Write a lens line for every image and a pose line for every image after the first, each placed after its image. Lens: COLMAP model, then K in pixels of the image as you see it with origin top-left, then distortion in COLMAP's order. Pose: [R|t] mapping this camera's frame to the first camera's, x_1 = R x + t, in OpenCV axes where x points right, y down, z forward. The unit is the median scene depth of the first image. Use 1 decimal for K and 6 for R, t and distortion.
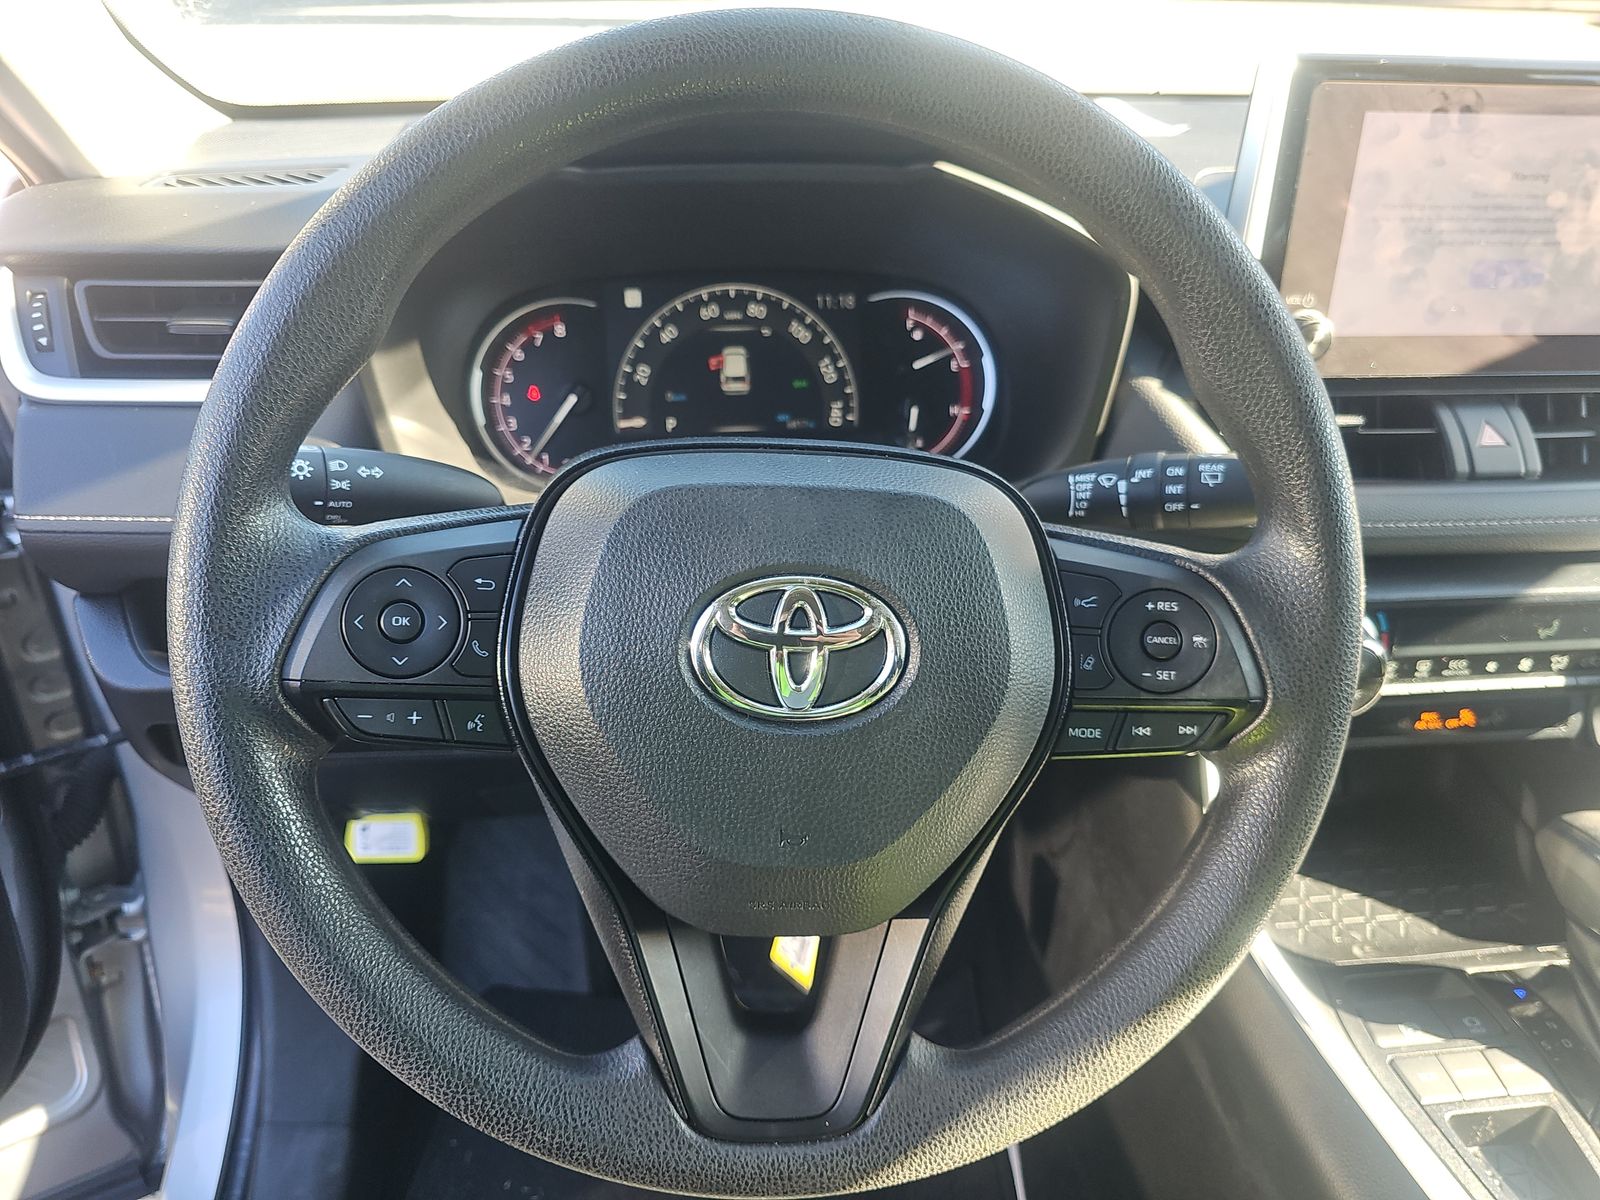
lens RADIAL K [[1056.3, 0, 782.0], [0, 1056.3, 604.7], [0, 0, 1]] dist [0.042914, -0.061278]
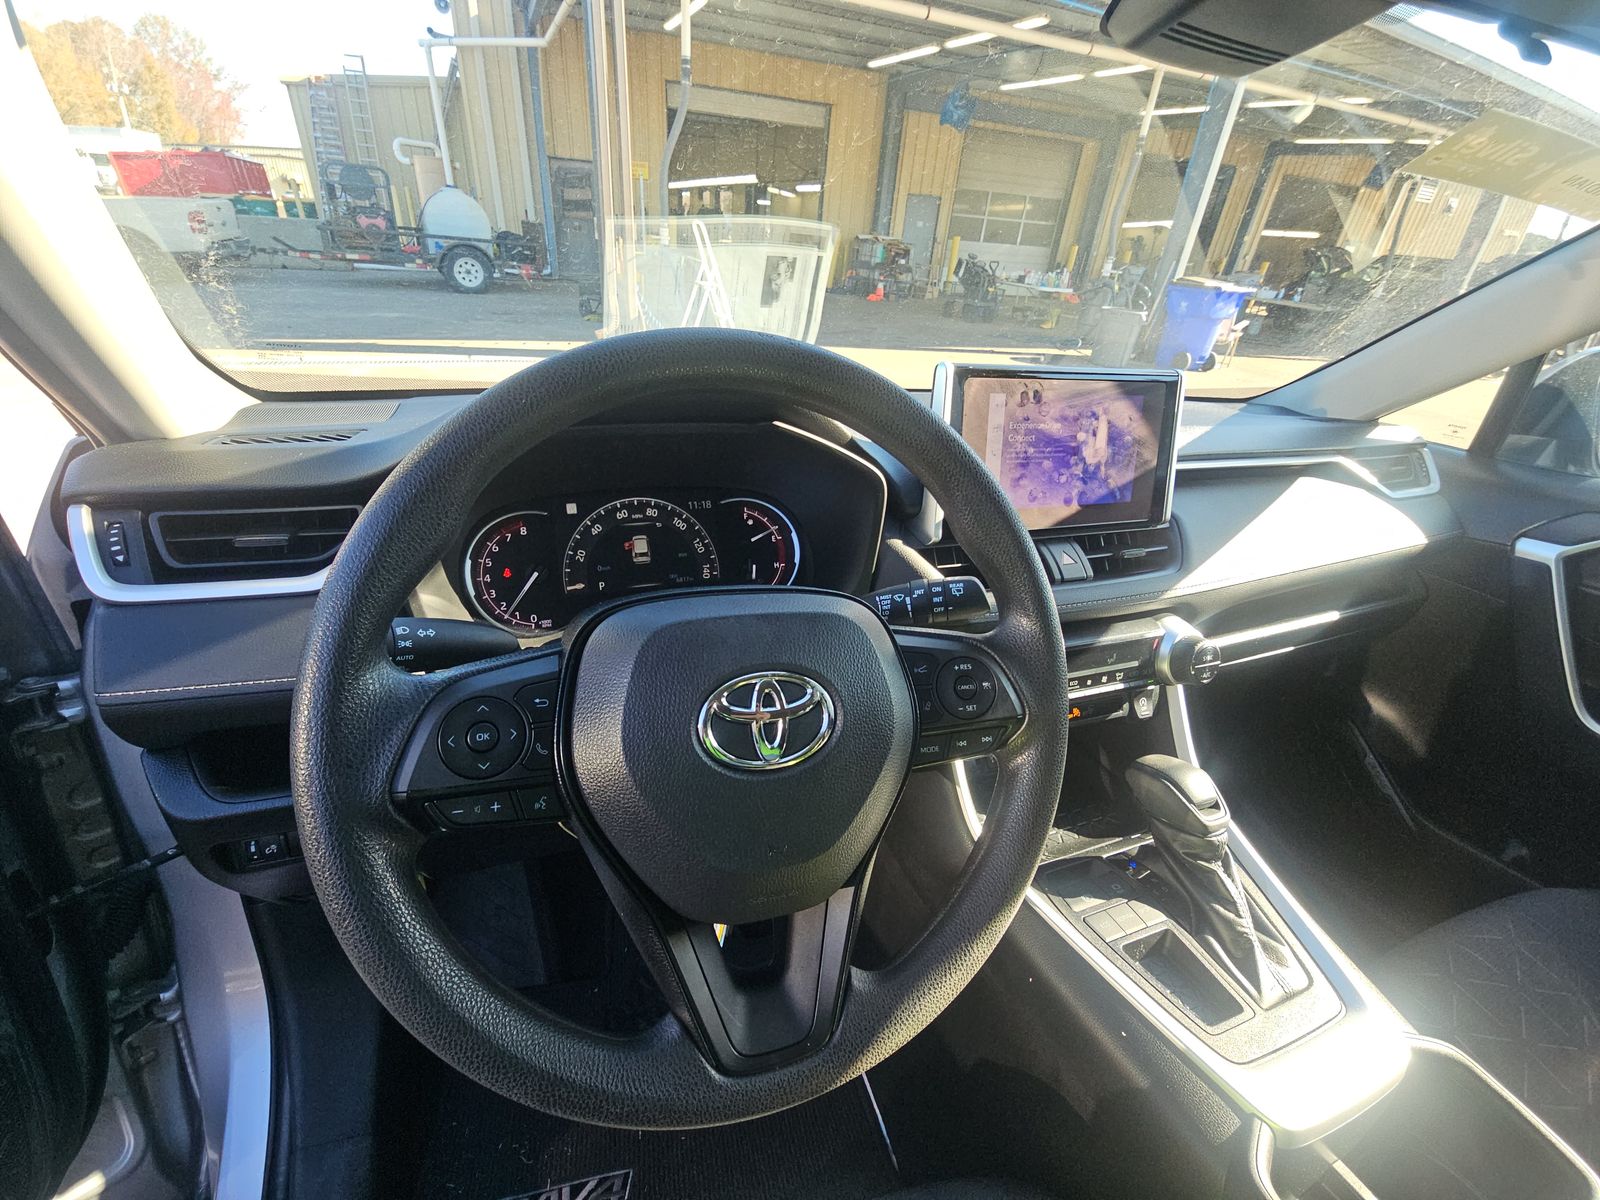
lens RADIAL K [[638.4, 0, 786.5], [0, 638.4, 602.4], [0, 0, 1]] dist [0.000292, -0.000425]
pose [[0.964075, -0.081056, 0.252962, -0.088219], [0.113379, 0.986767, -0.115916, -0.007947], [-0.240219, 0.140432, 0.960507, 0.042739]]
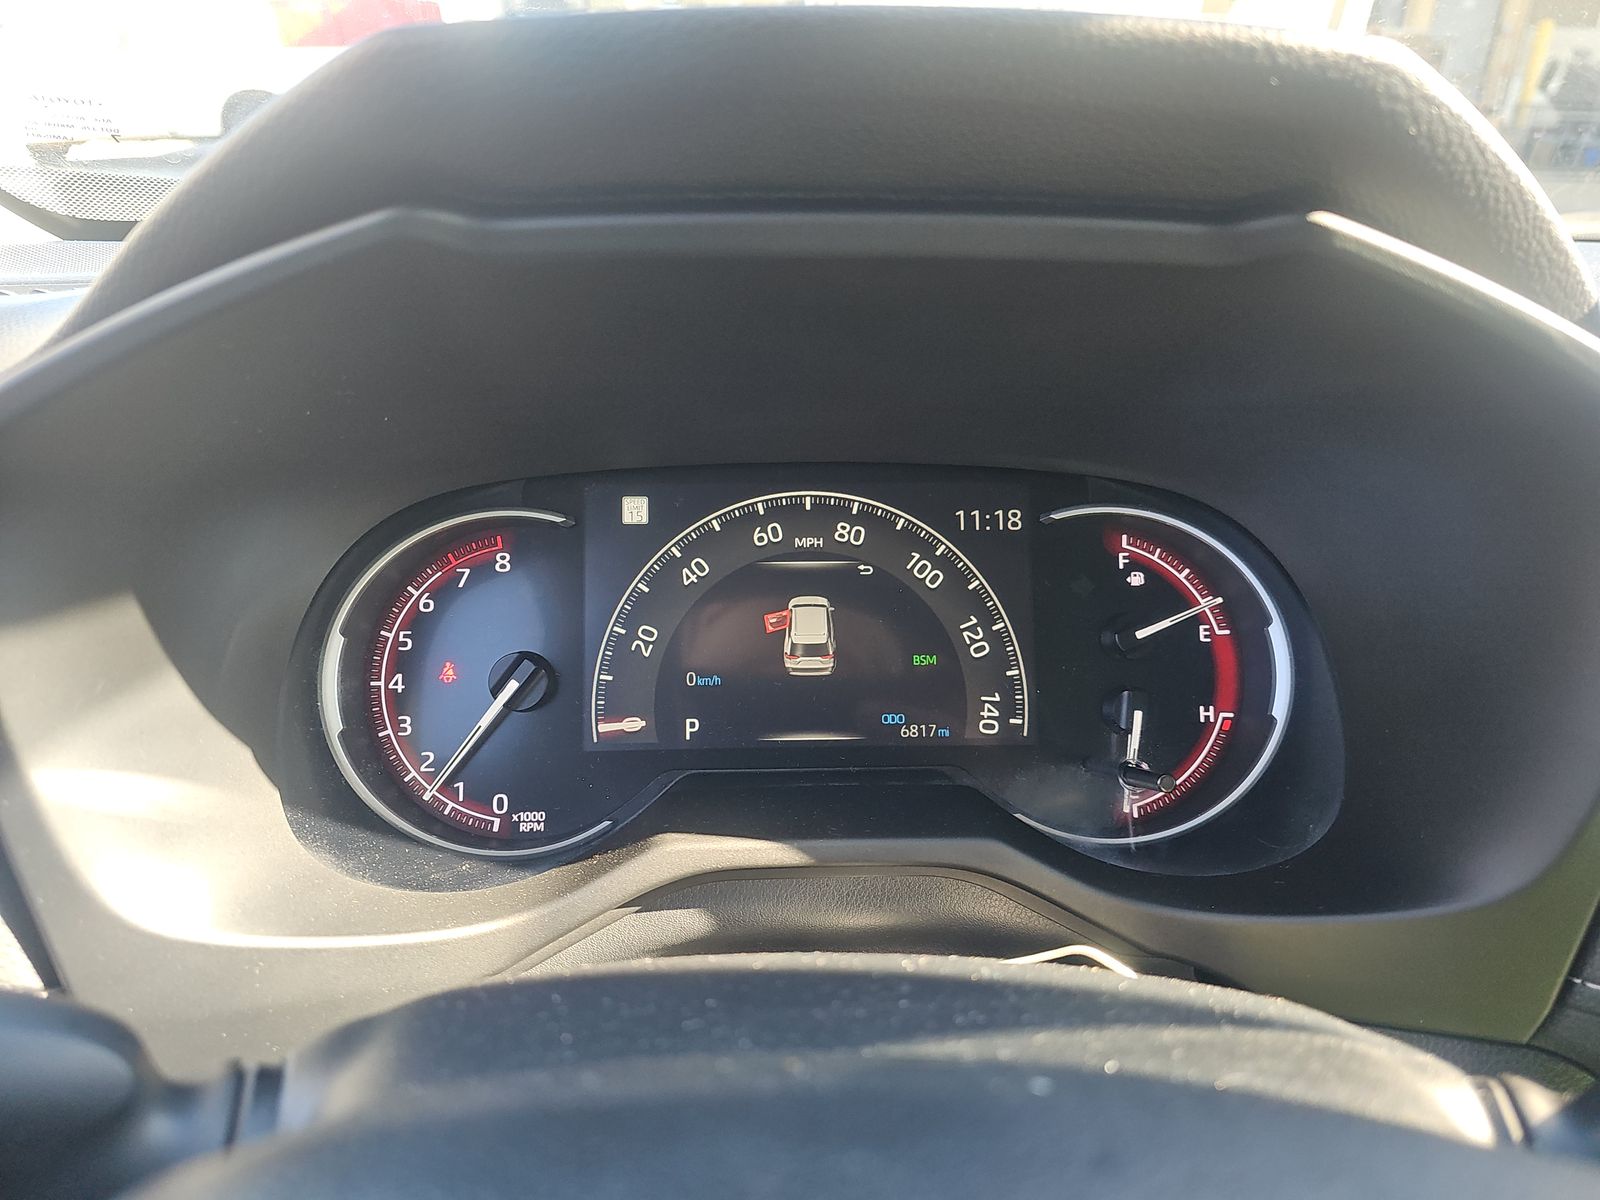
lens RADIAL K [[1056.3, 0, 782.0], [0, 1056.3, 604.7], [0, 0, 1]] dist [0.042914, -0.061278]
pose [[0.997516, 0.020312, -0.067443, -0.022595], [-0.032372, 0.982606, -0.182861, -0.143141], [0.062556, 0.184590, 0.980823, 0.474621]]
